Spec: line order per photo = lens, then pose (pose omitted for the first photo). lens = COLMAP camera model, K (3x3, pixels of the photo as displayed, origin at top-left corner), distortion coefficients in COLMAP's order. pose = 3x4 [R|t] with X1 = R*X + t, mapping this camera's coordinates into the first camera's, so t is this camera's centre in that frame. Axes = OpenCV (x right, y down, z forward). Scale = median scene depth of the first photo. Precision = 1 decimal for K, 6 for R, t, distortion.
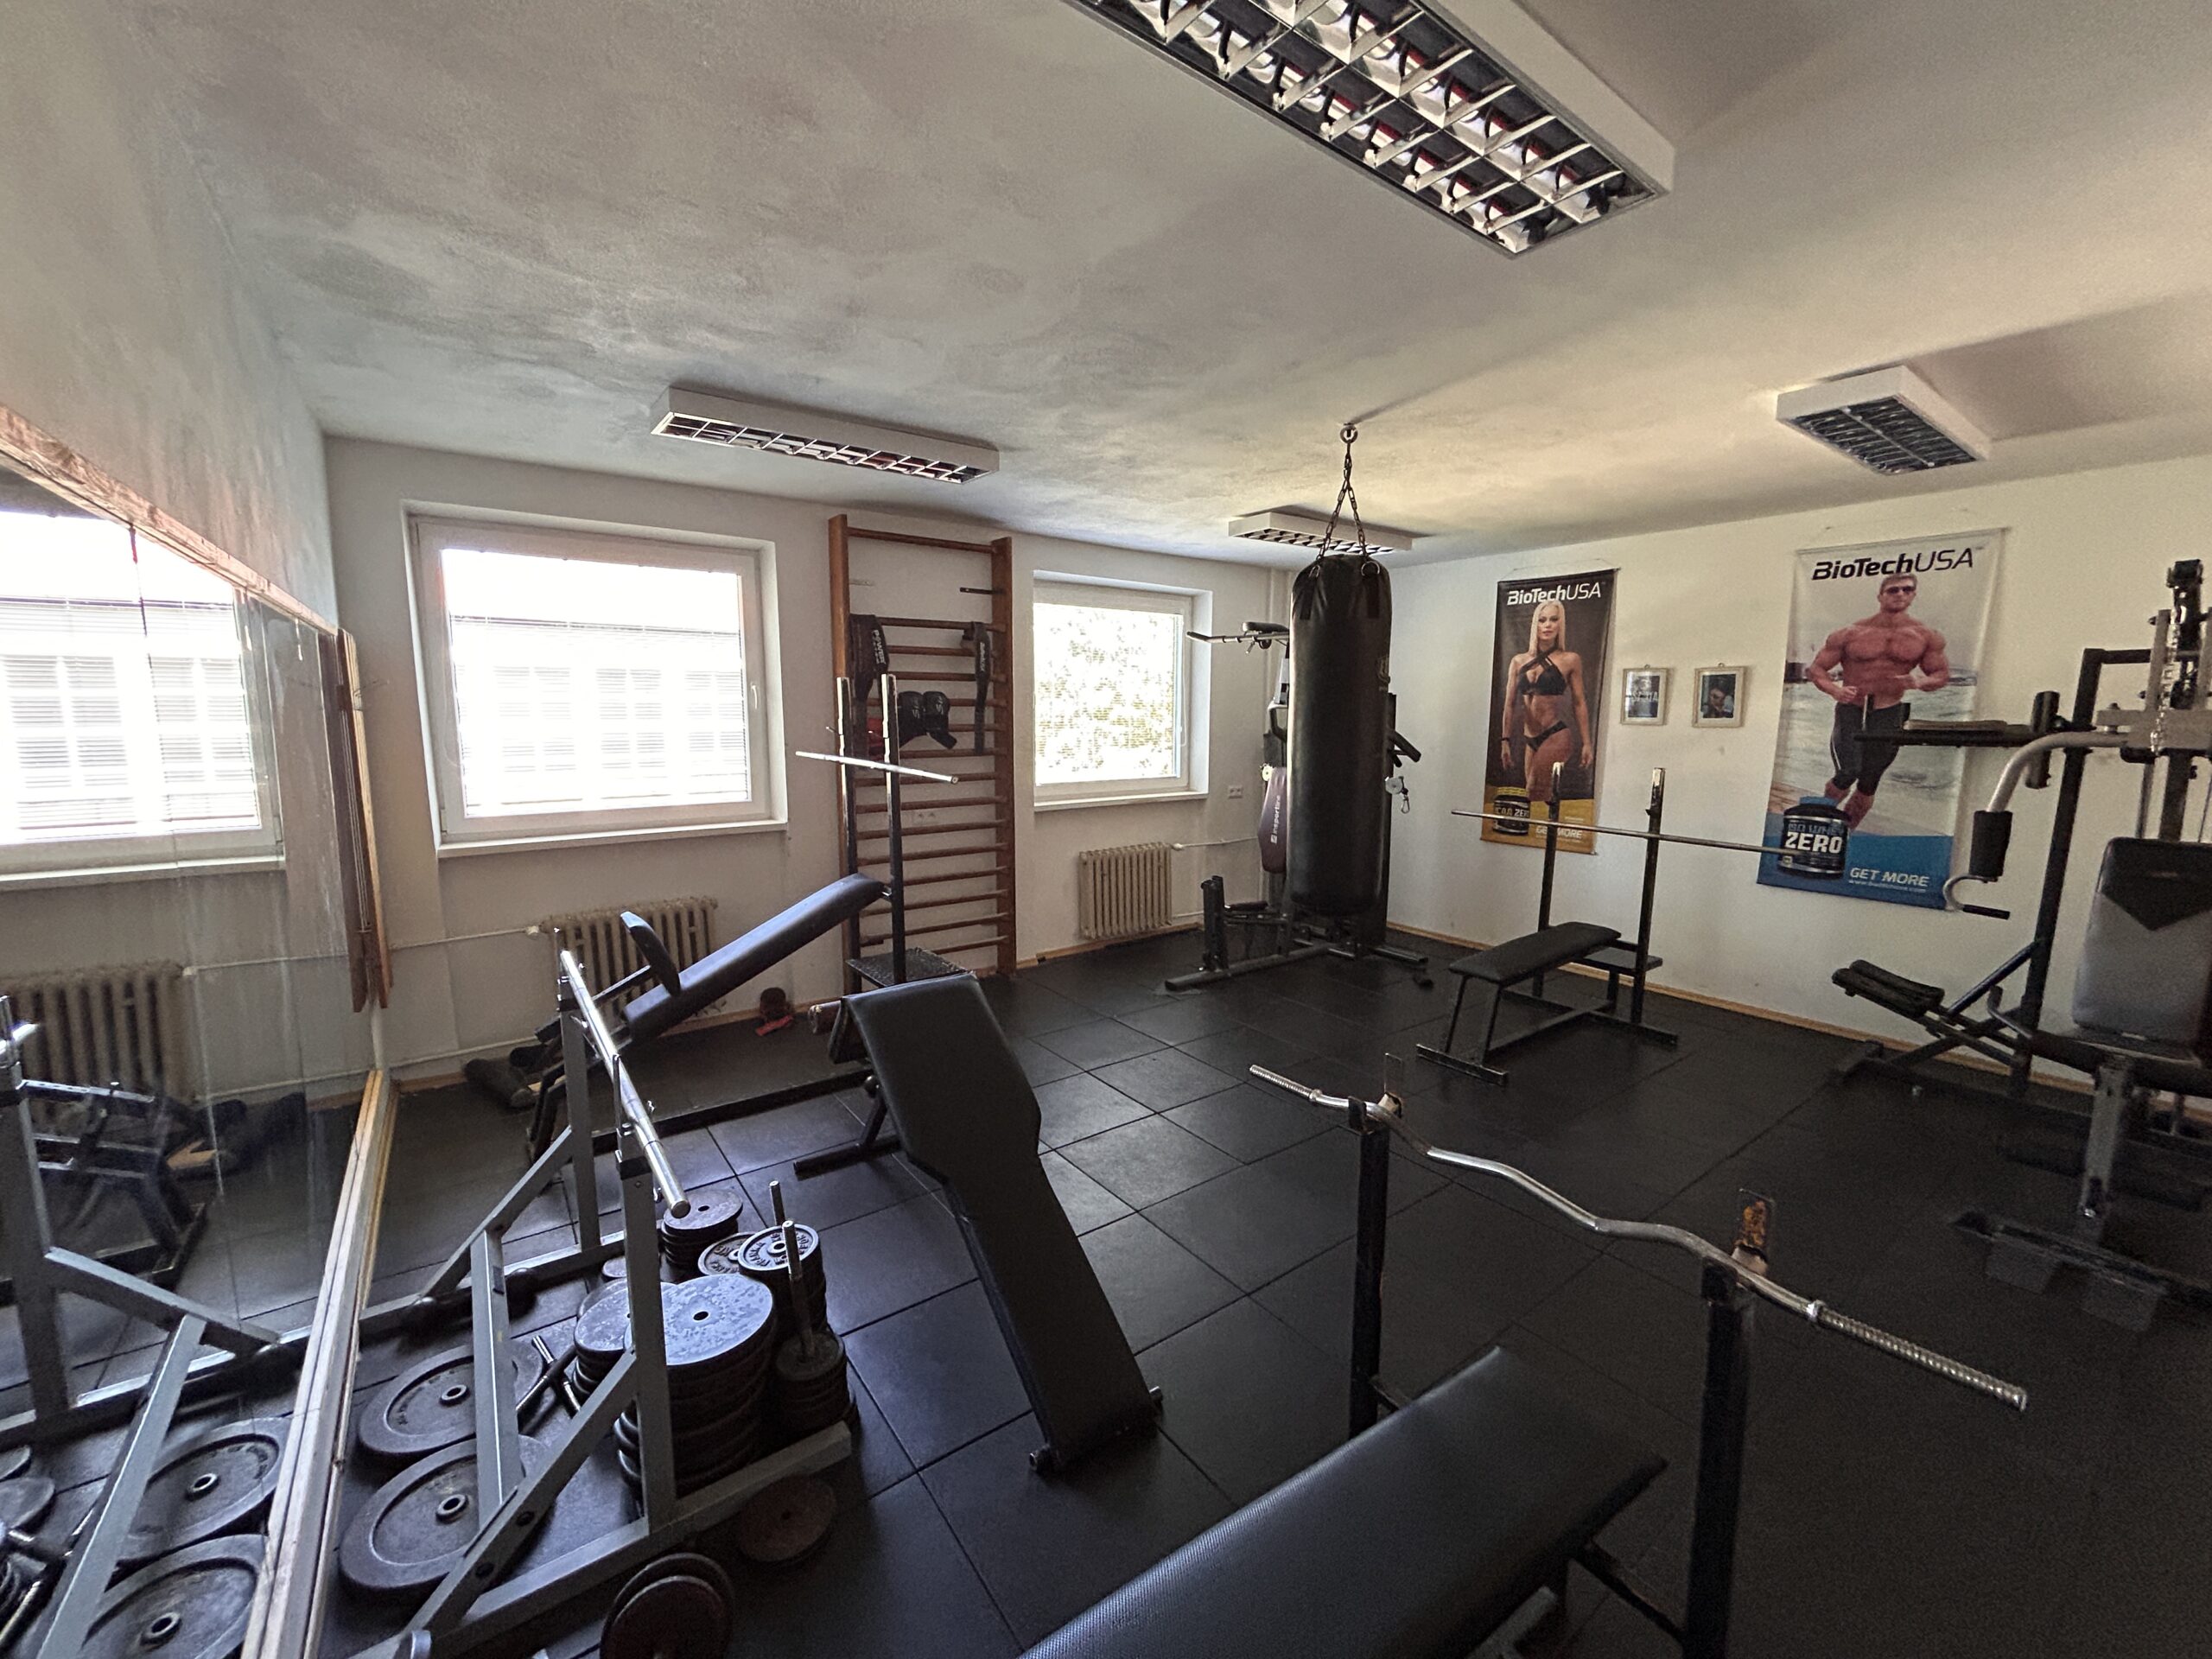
lens RADIAL K [[893.7, 0, 1118.4], [0, 893.7, 823.4], [0, 0, 1]] dist [-0.000250, -0.000077]
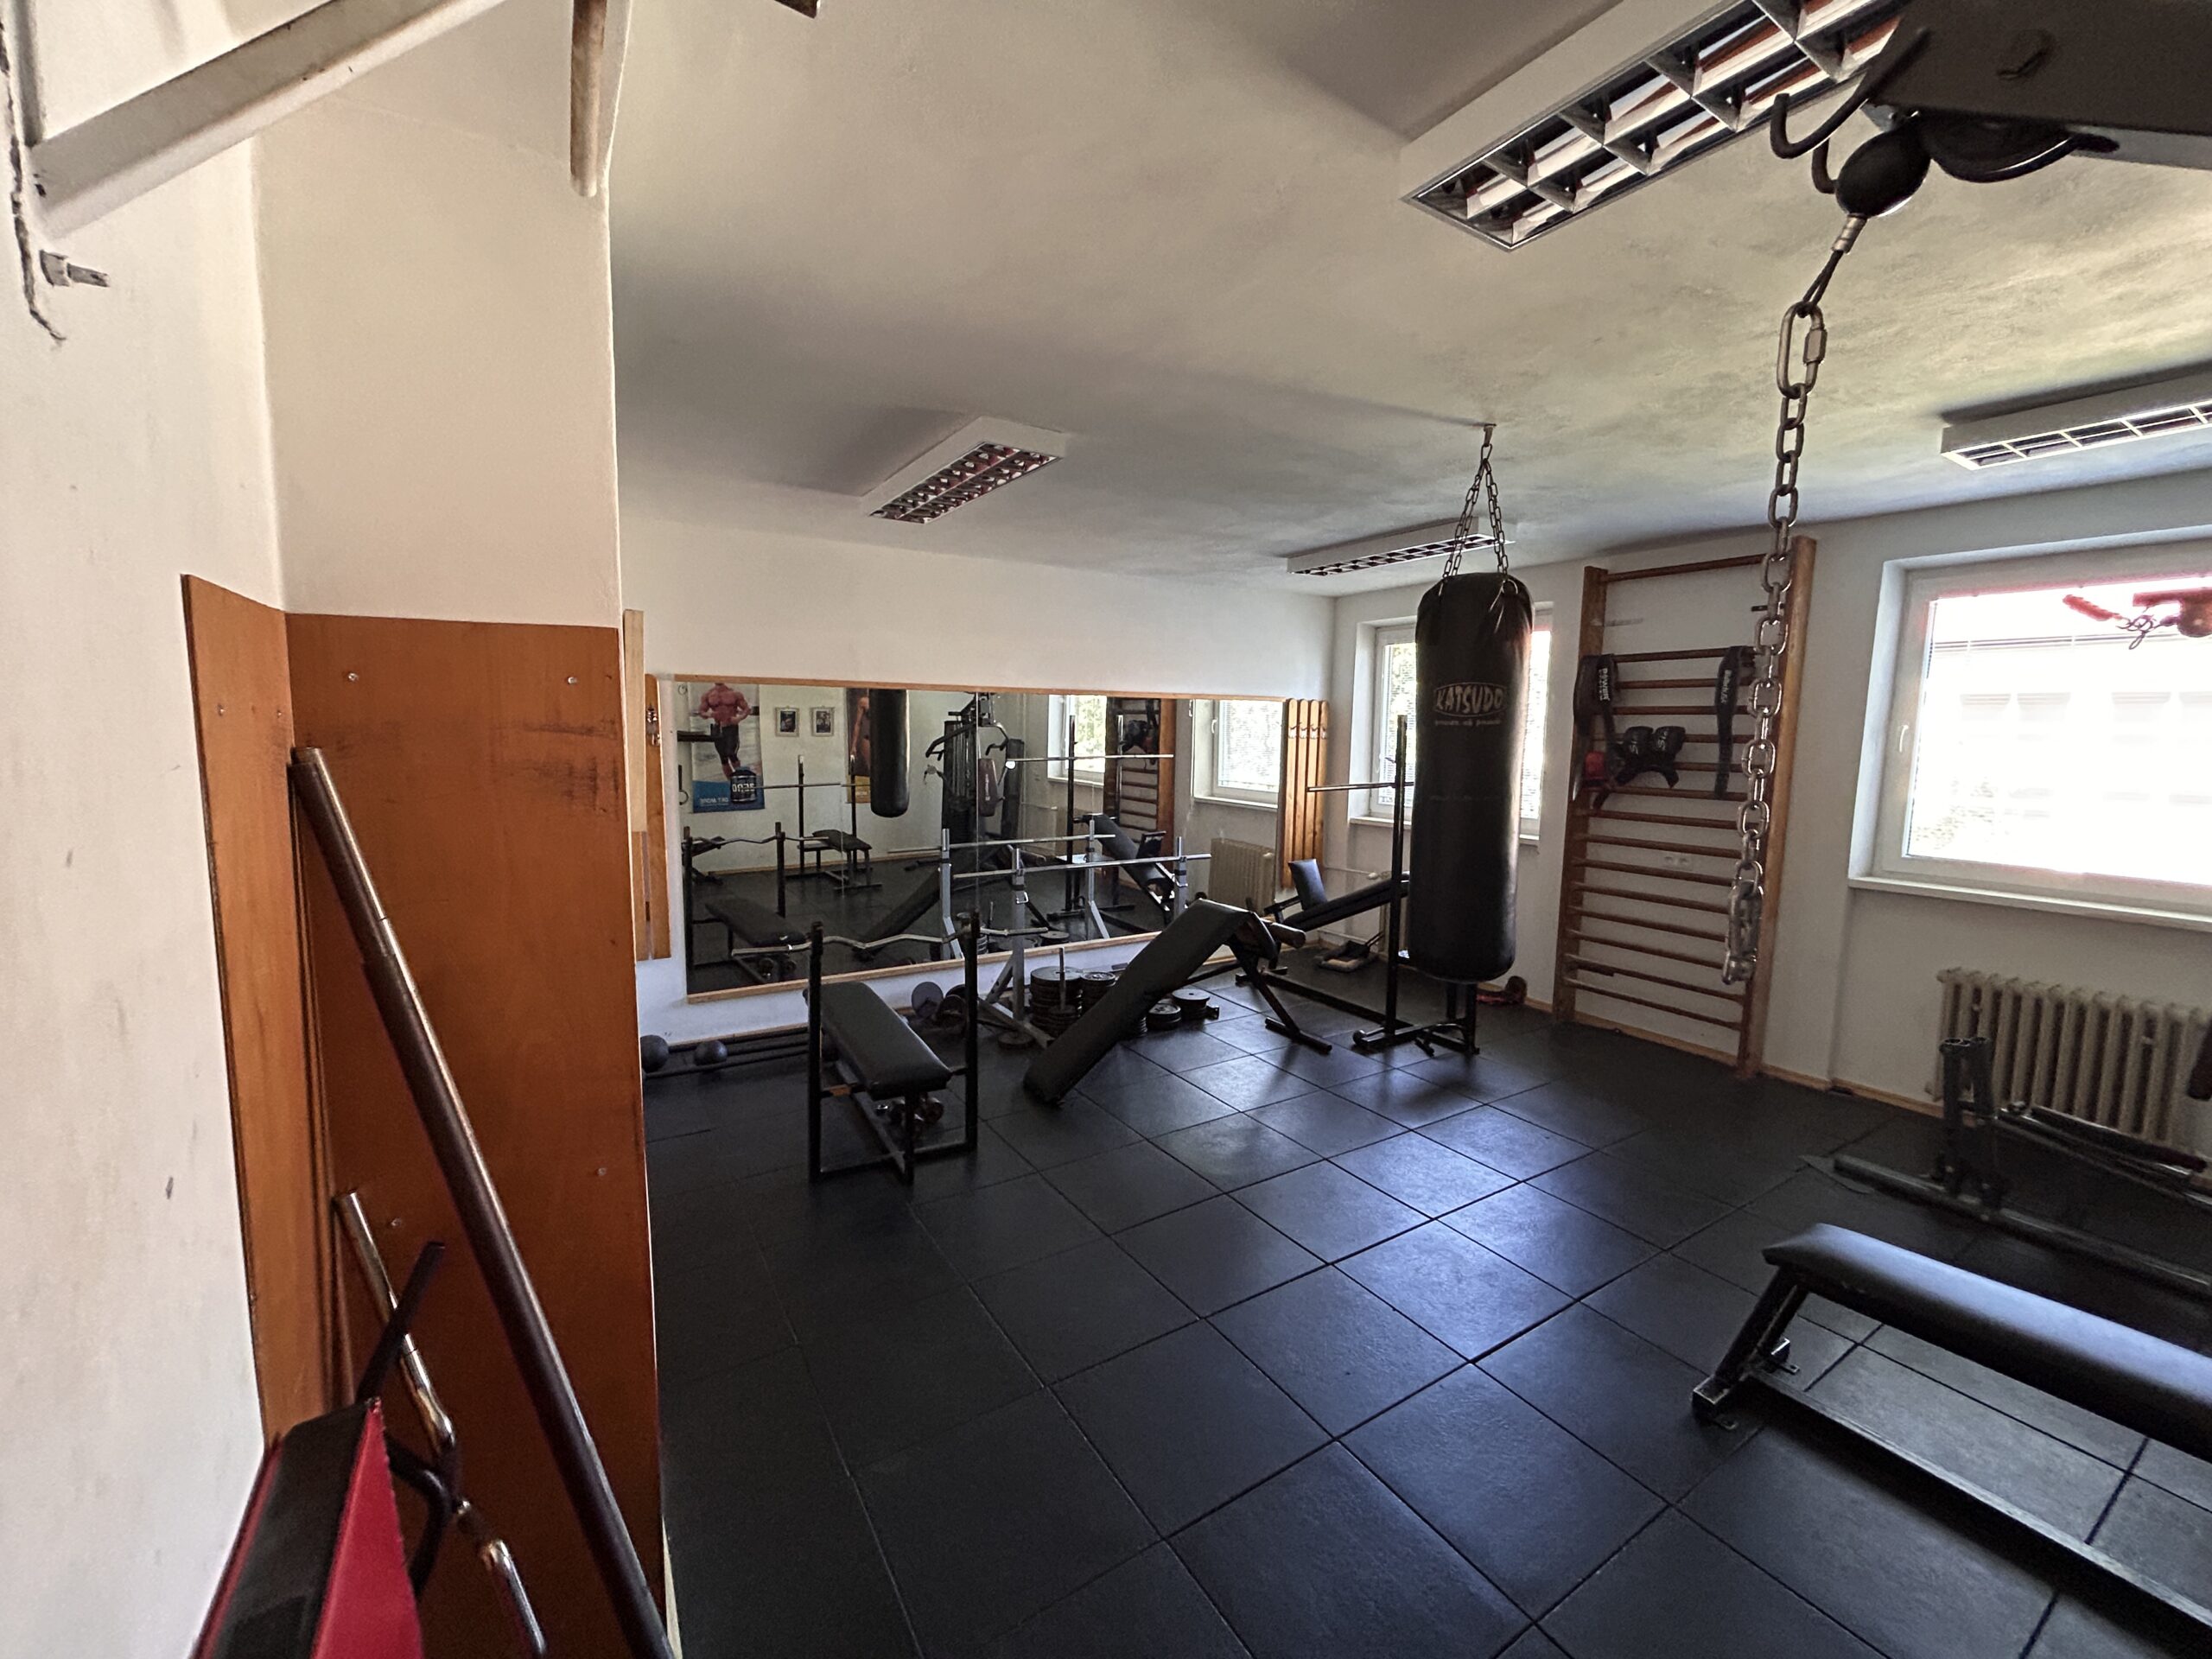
lens RADIAL K [[893.7, 0, 1113.6], [0, 893.7, 820.0], [0, 0, 1]] dist [-0.000250, -0.000077]
pose [[-0.082450, 0.107909, -0.990736, 0.778627], [-0.141862, 0.982727, 0.118843, -0.077001], [0.986447, 0.150346, -0.065718, 0.486159]]
